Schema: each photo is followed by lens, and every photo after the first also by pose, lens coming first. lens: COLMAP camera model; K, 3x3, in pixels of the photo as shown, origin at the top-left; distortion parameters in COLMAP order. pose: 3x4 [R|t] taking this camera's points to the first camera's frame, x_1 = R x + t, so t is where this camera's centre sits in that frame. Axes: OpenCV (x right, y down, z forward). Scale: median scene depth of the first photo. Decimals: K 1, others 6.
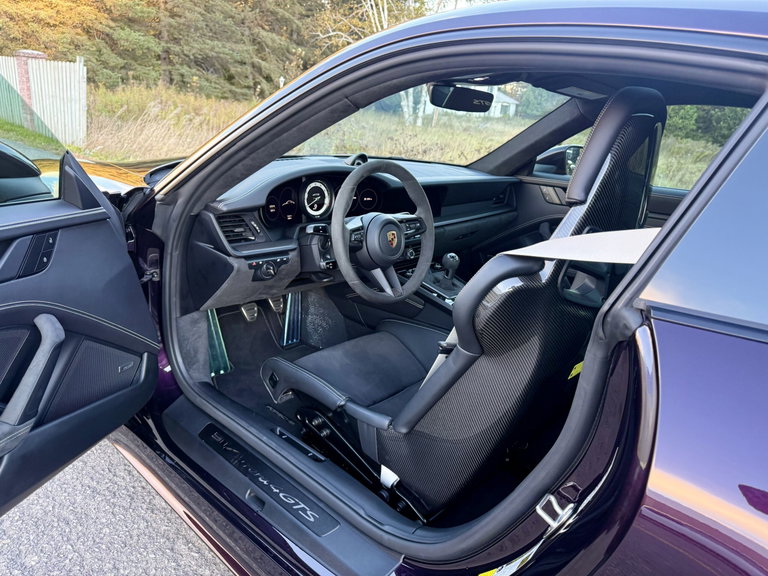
lens RADIAL K [[557.7, 0, 384.0], [0, 557.7, 288.0], [0, 0, 1]] dist [0.141059, -0.213400]
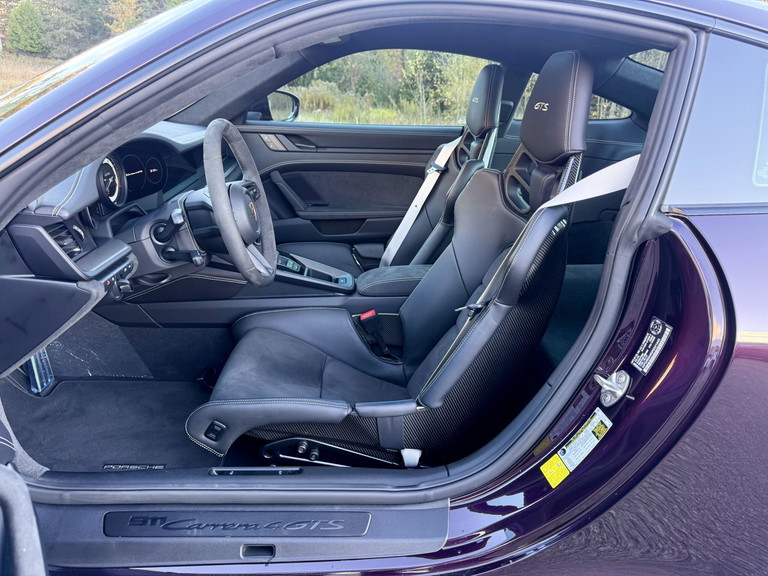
lens RADIAL K [[557.7, 0, 384.0], [0, 557.7, 288.0], [0, 0, 1]] dist [0.141059, -0.213400]
pose [[0.688260, -0.286185, 0.666631, -0.473819], [0.219542, 0.957980, 0.184597, -0.093043], [-0.691448, 0.019302, 0.722169, 0.234514]]
